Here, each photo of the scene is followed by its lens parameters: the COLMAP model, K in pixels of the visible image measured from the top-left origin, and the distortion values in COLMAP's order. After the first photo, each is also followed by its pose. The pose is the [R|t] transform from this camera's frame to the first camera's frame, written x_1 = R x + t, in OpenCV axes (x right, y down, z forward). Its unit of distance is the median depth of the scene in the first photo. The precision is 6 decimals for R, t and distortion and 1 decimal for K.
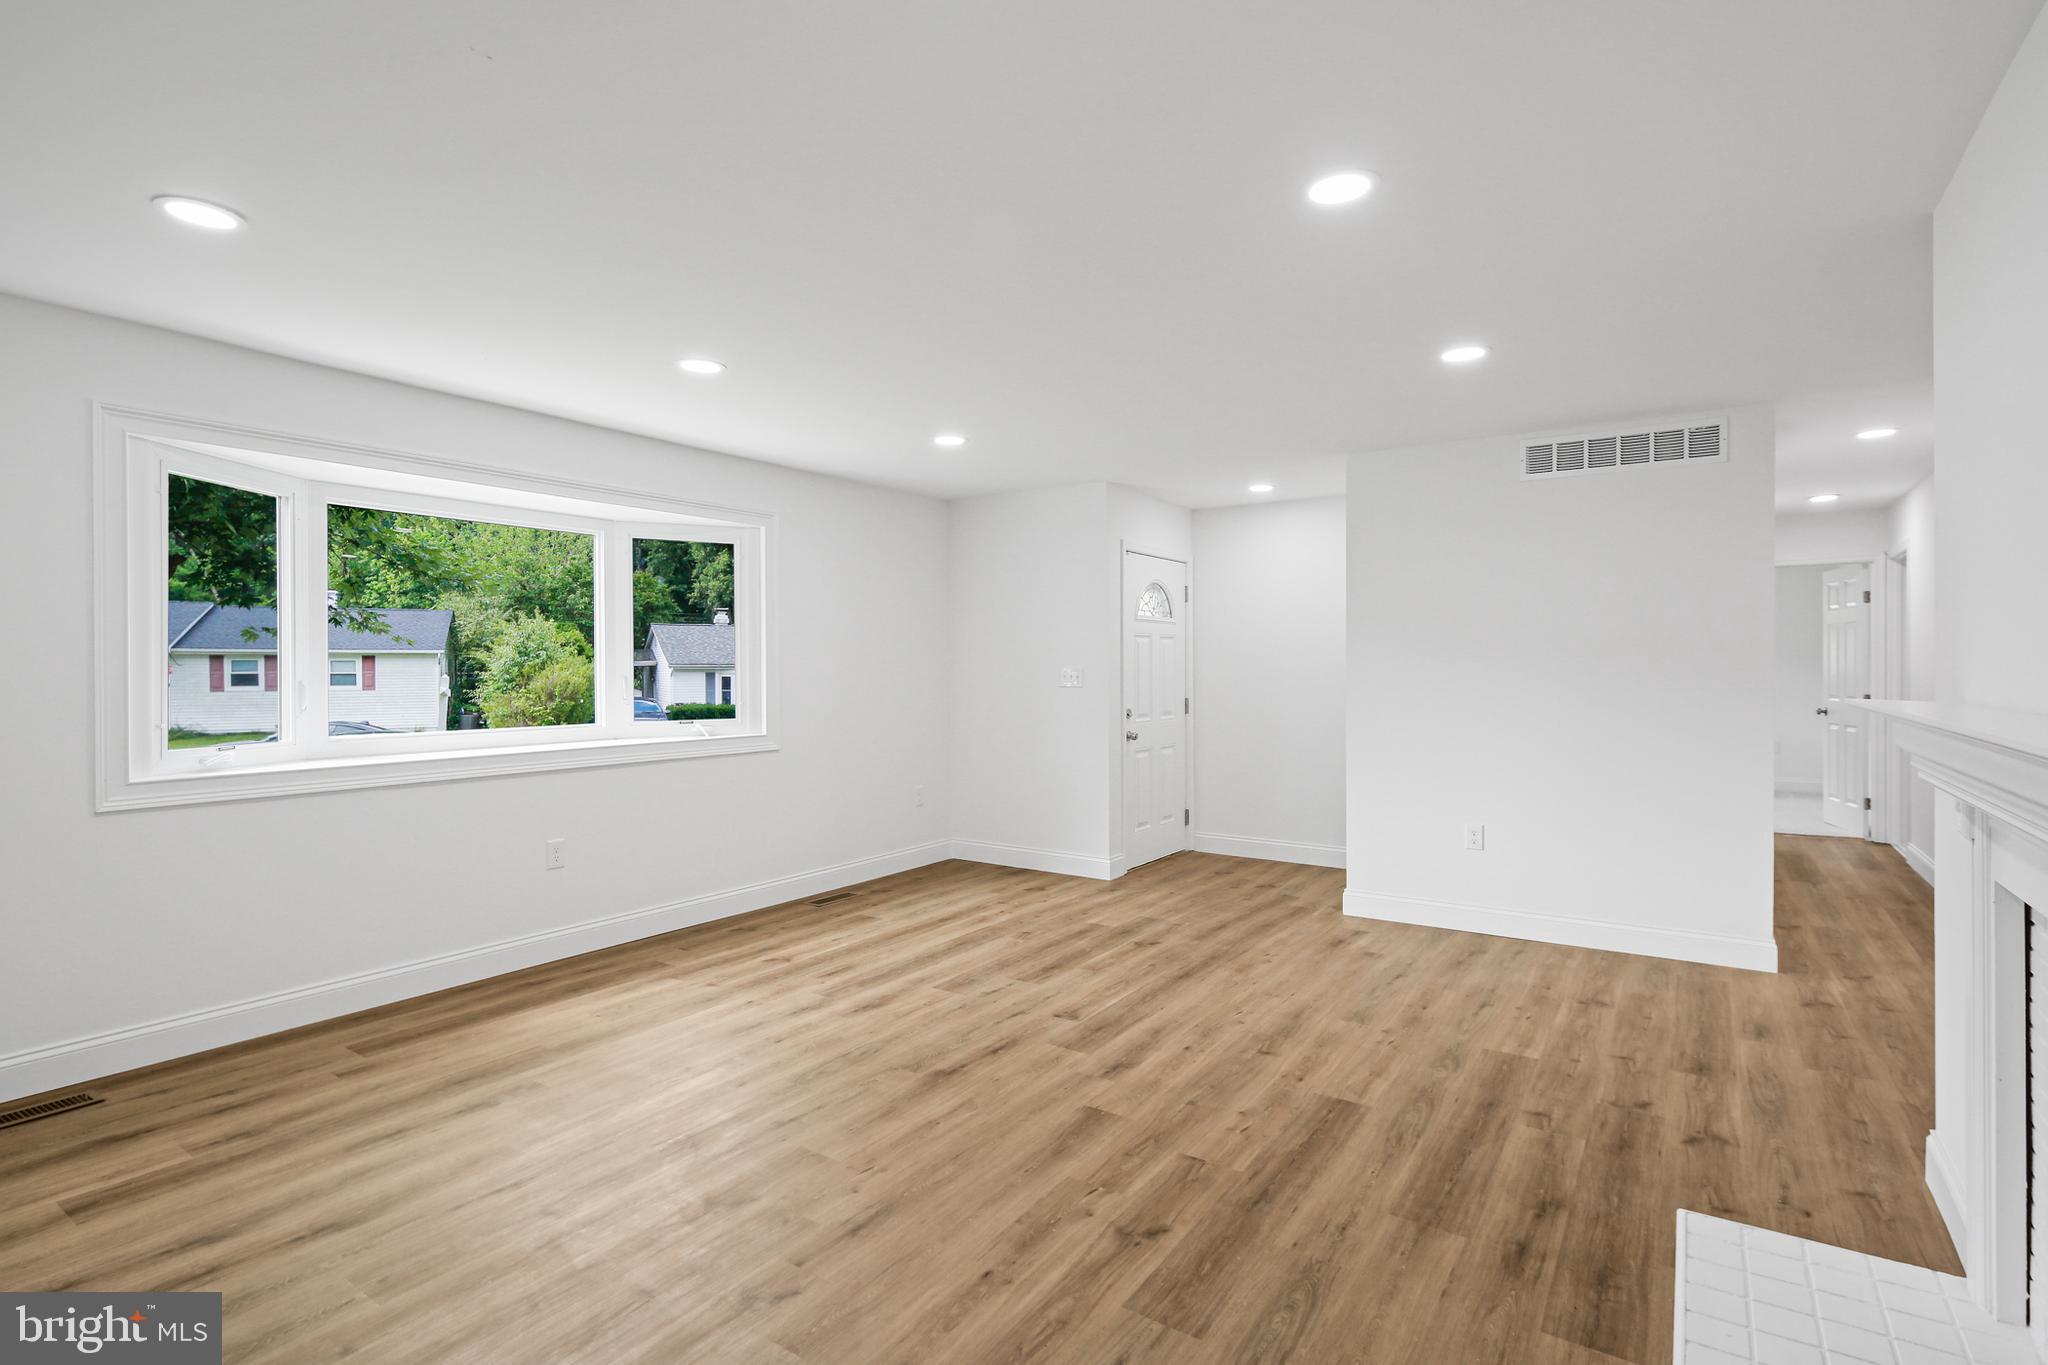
lens RADIAL K [[1007.1, 0, 1033.3], [0, 1007.1, 664.9], [0, 0, 1]] dist [0.006335, -0.003155]
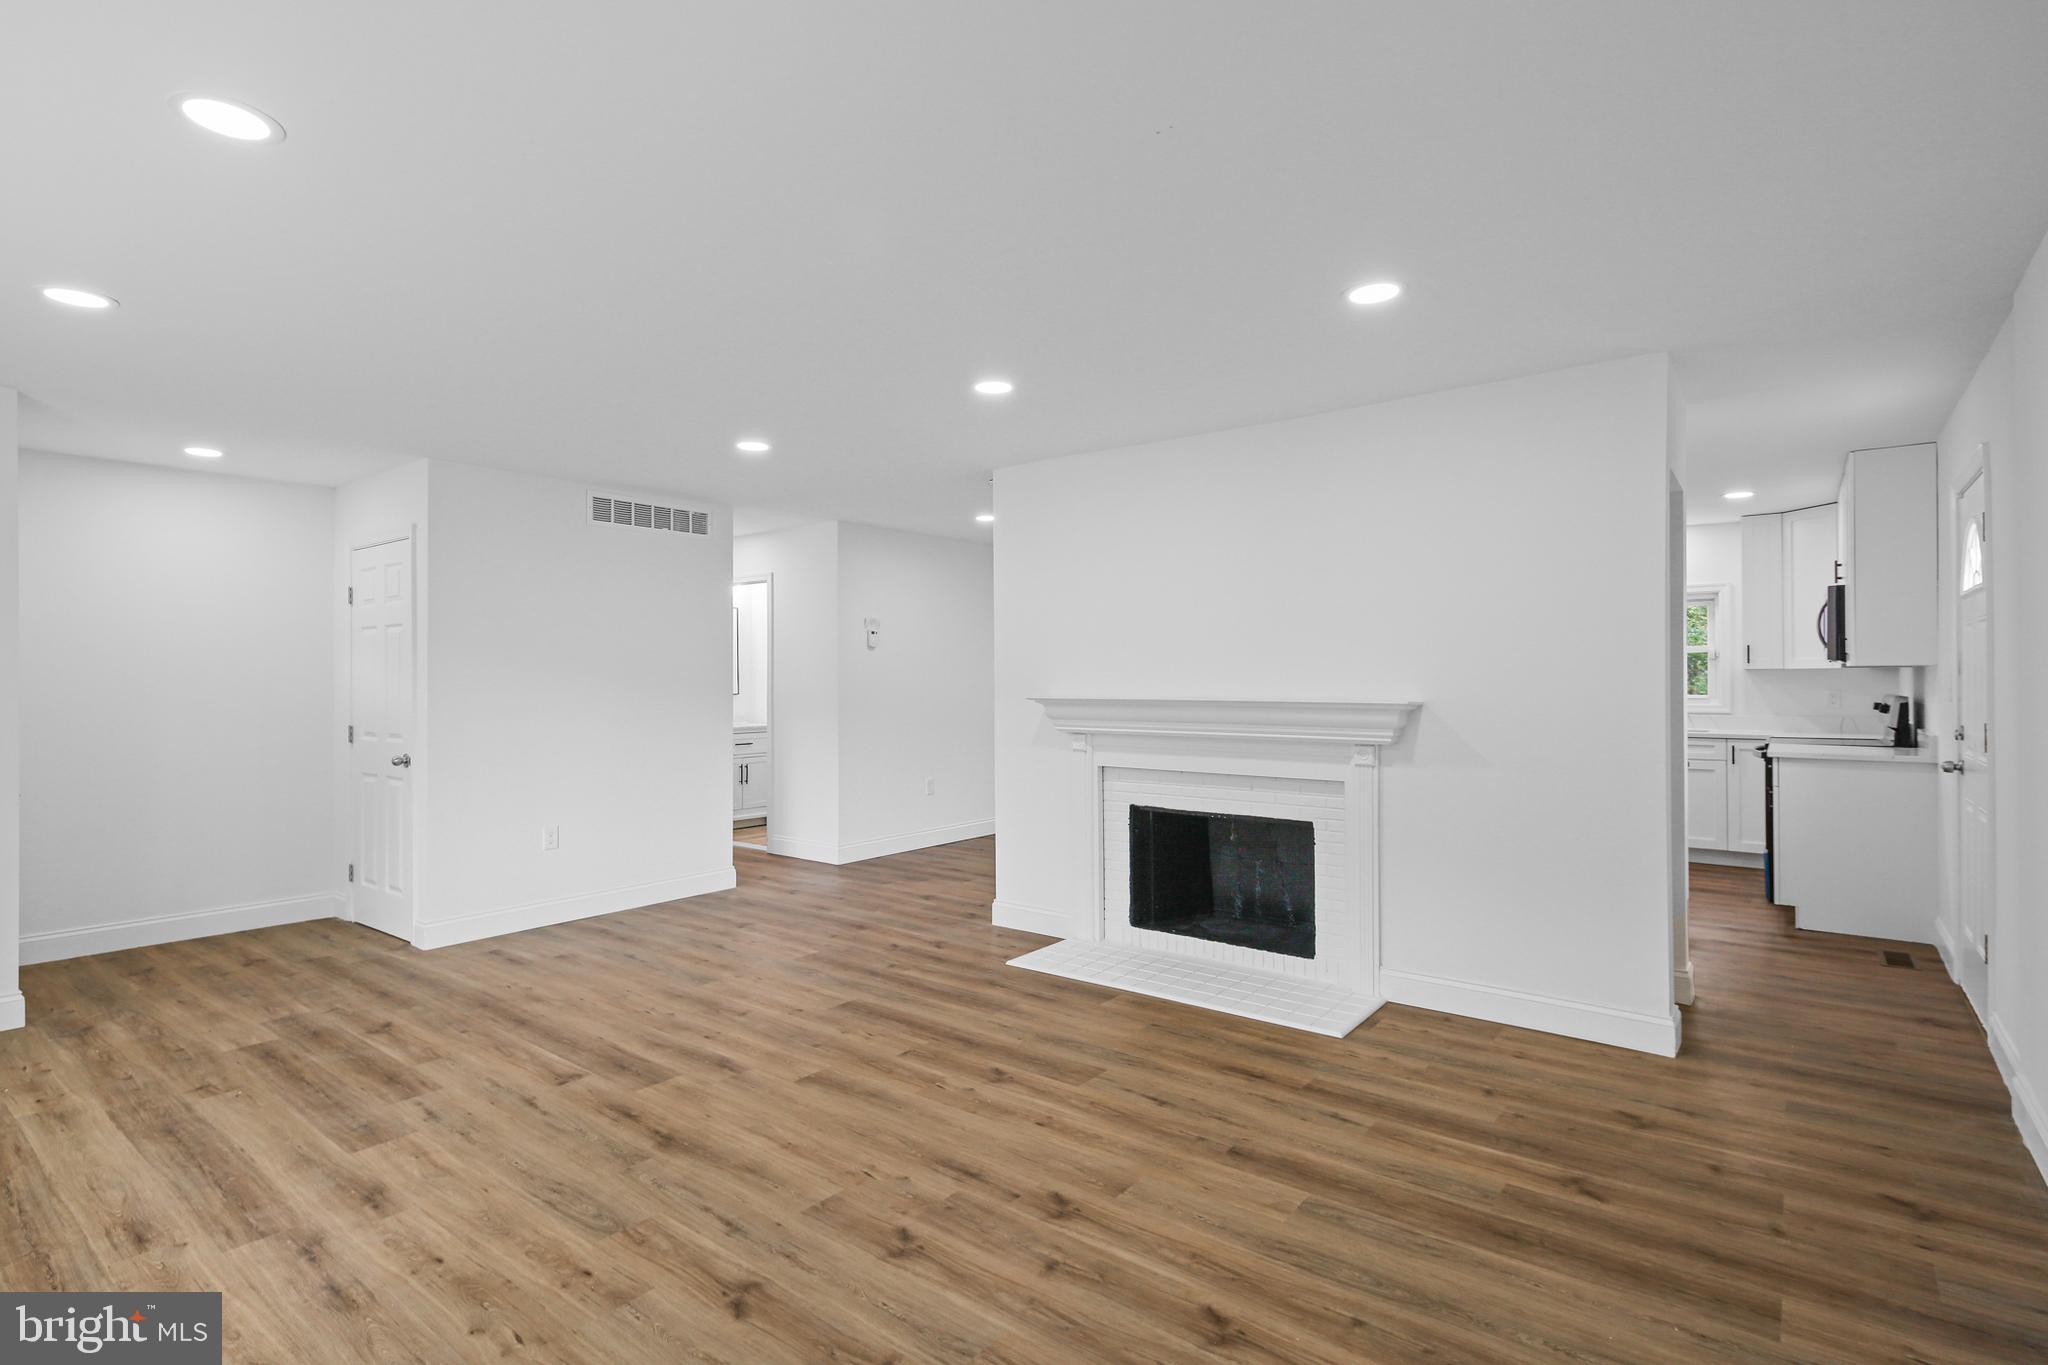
lens RADIAL K [[1007.1, 0, 1019.9], [0, 1007.1, 682.5], [0, 0, 1]] dist [0.006335, -0.003155]
pose [[0.059555, -0.001158, 0.998224, -0.867977], [0.001967, 0.999998, 0.001043, 0.000437], [-0.998223, 0.001901, 0.059557, 0.578322]]
